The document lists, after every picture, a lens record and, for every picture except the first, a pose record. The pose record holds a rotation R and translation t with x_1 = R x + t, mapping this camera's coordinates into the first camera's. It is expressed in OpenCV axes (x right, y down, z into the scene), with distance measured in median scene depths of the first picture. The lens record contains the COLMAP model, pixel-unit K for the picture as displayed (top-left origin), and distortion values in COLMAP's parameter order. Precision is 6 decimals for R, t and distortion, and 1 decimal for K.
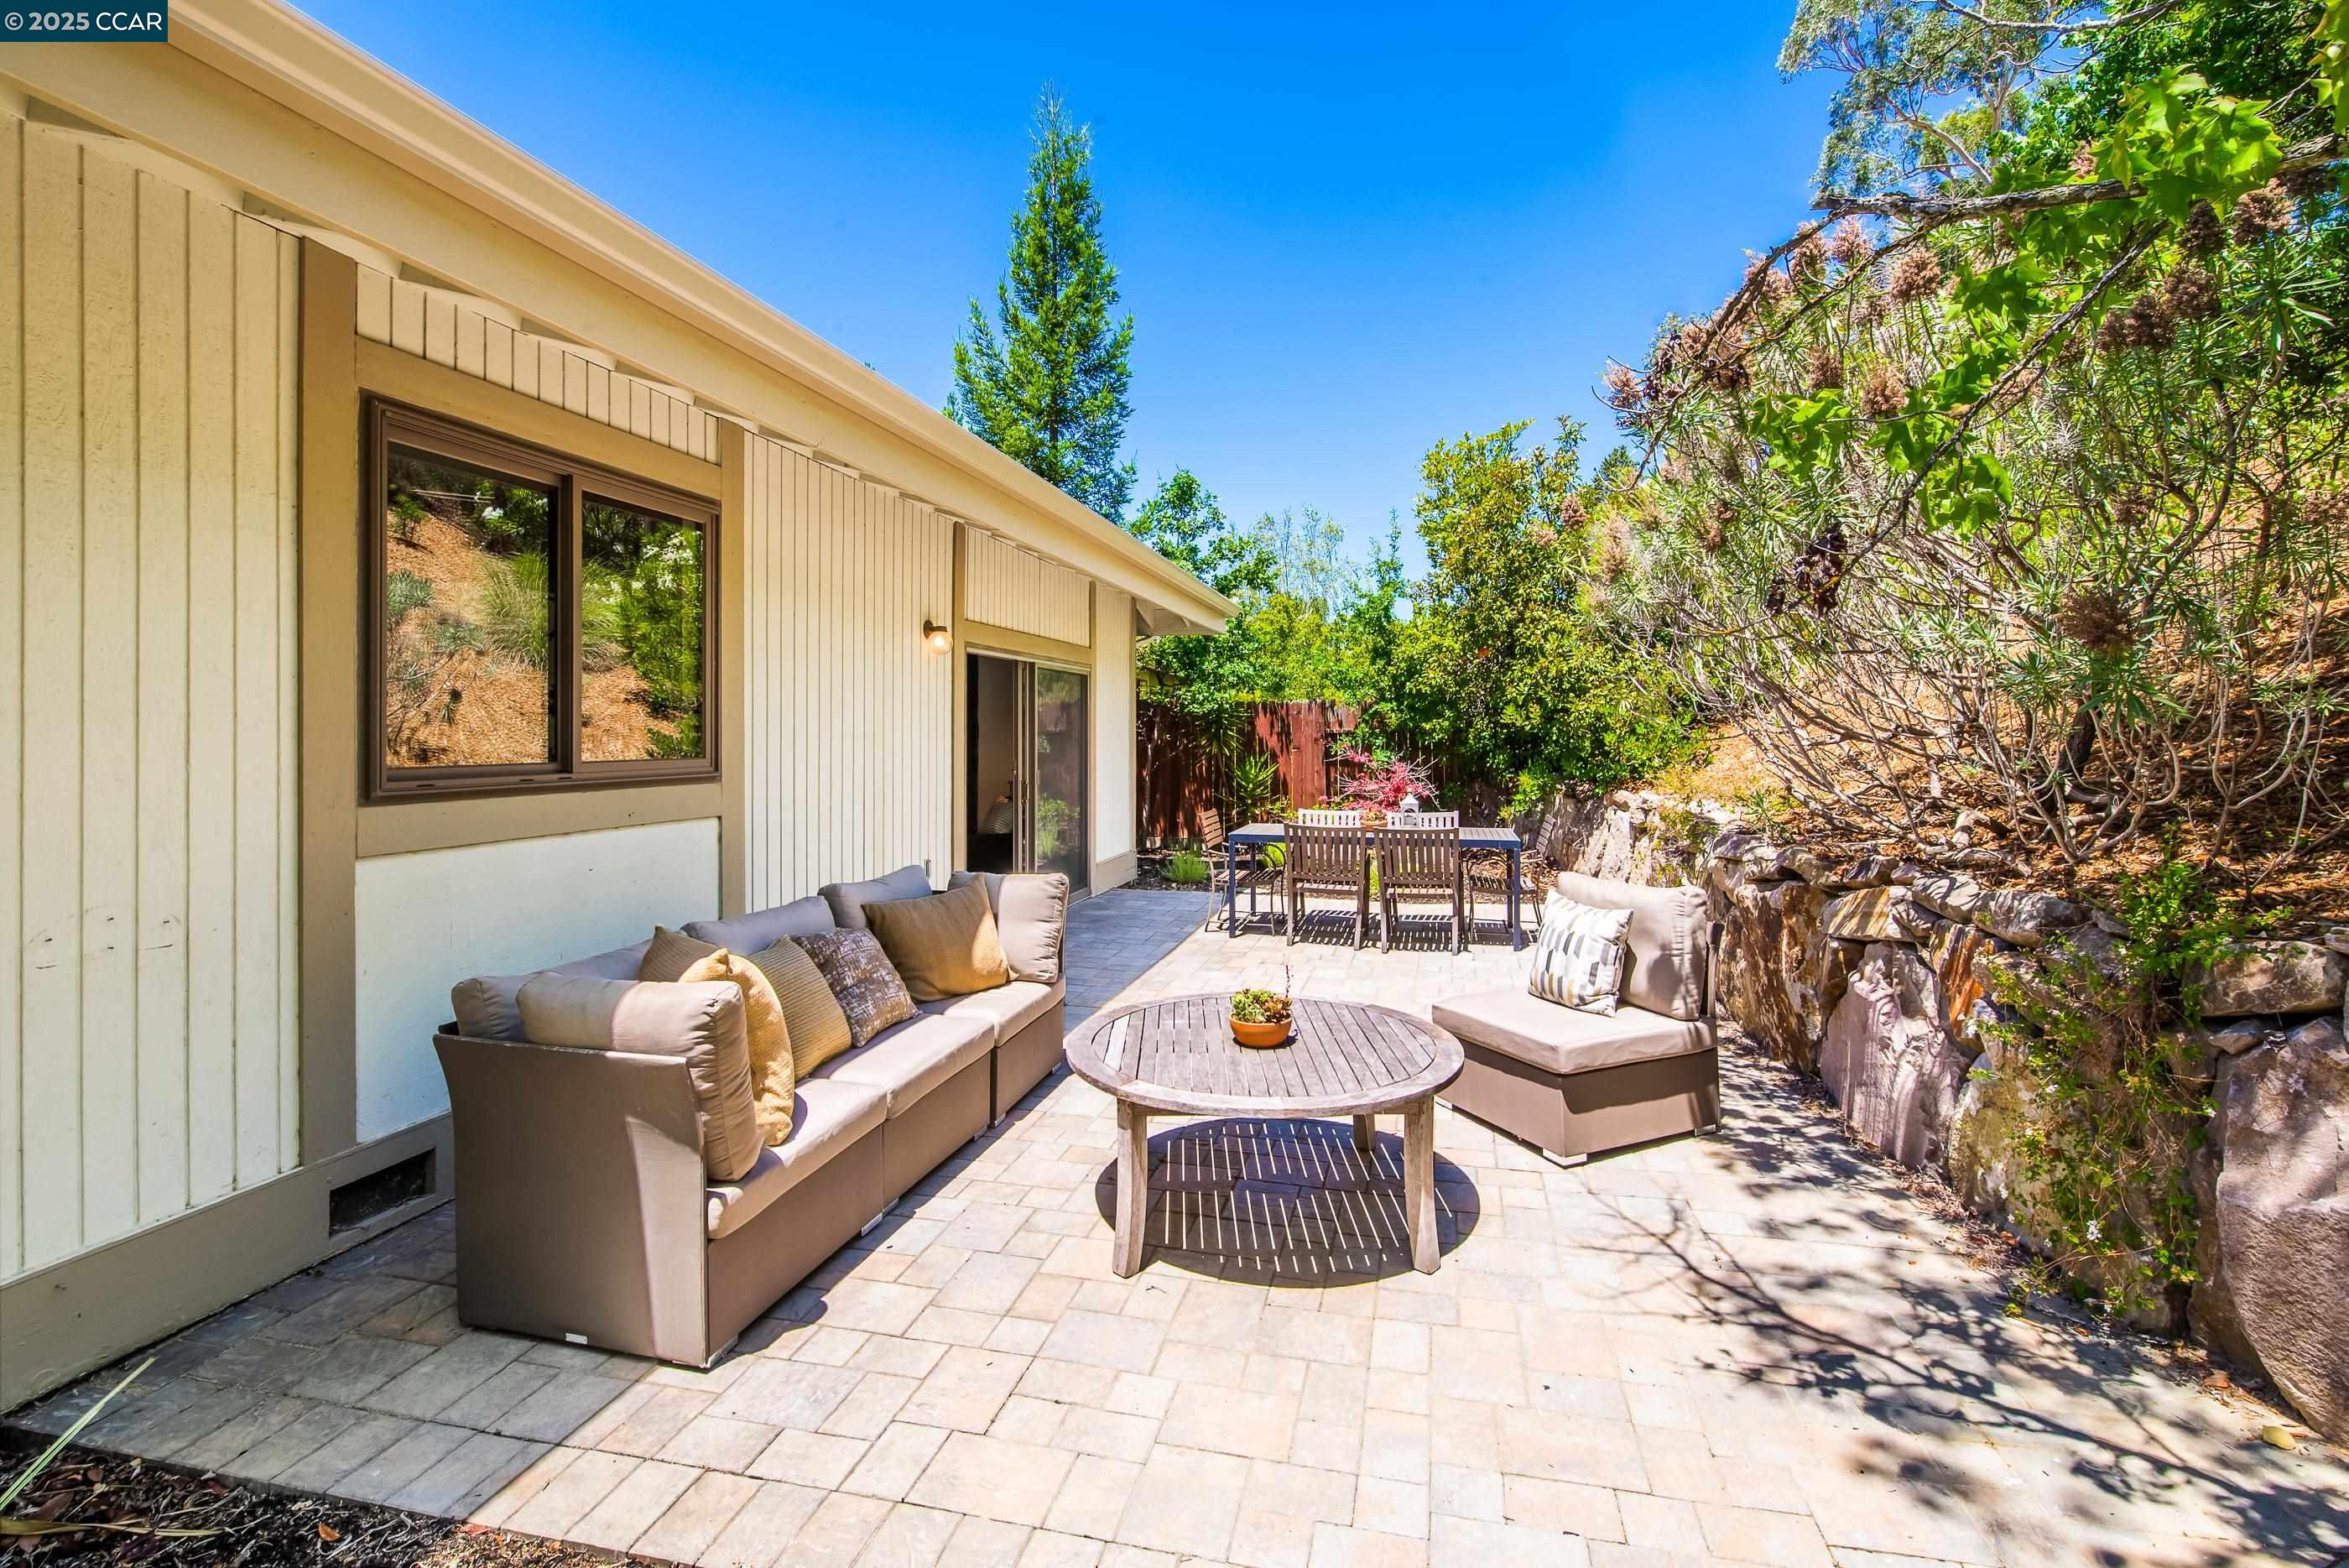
lens RADIAL K [[1009.7, 0, 1170.3], [0, 1009.7, 724.9], [0, 0, 1]] dist [-0.002299, 0.000292]
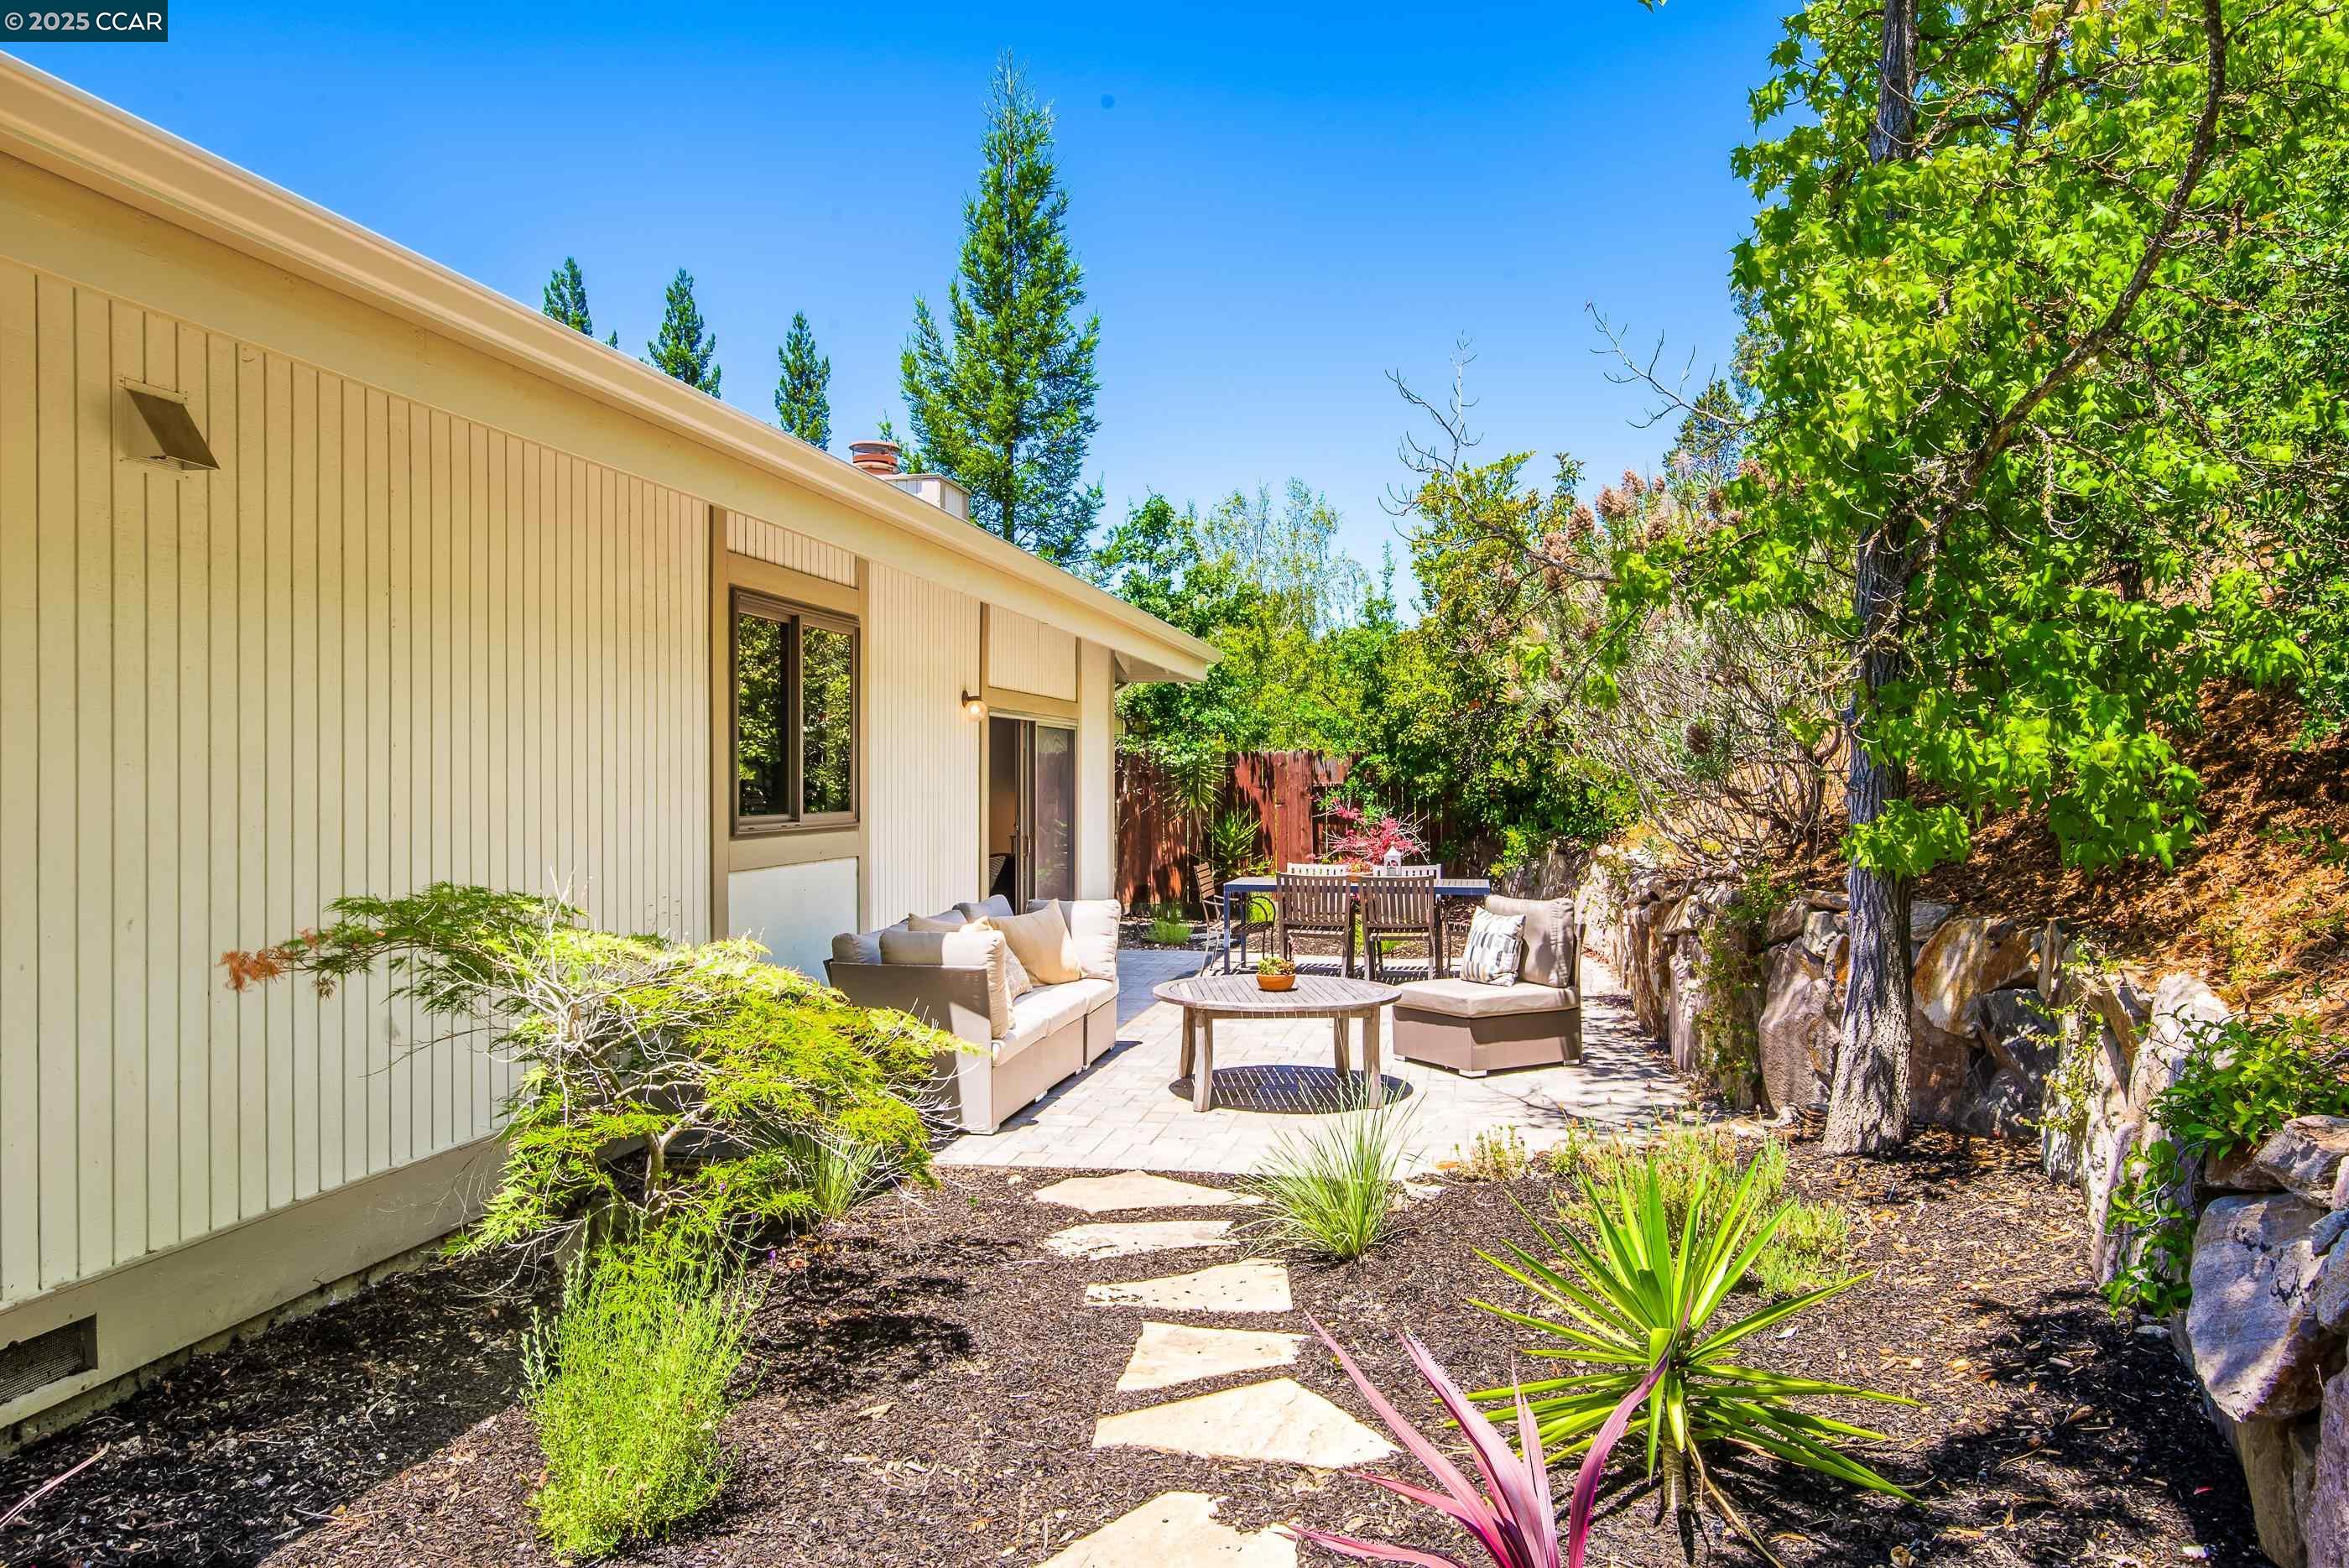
lens RADIAL K [[1552.5, 0, 1169.0], [0, 1552.5, 779.8], [0, 0, 1]] dist [0.088784, 0.000801]
pose [[0.998089, -0.000884, 0.061784, -0.068873], [0.000386, 0.999967, 0.008075, -0.010421], [-0.061789, -0.008035, 0.998057, -0.431979]]
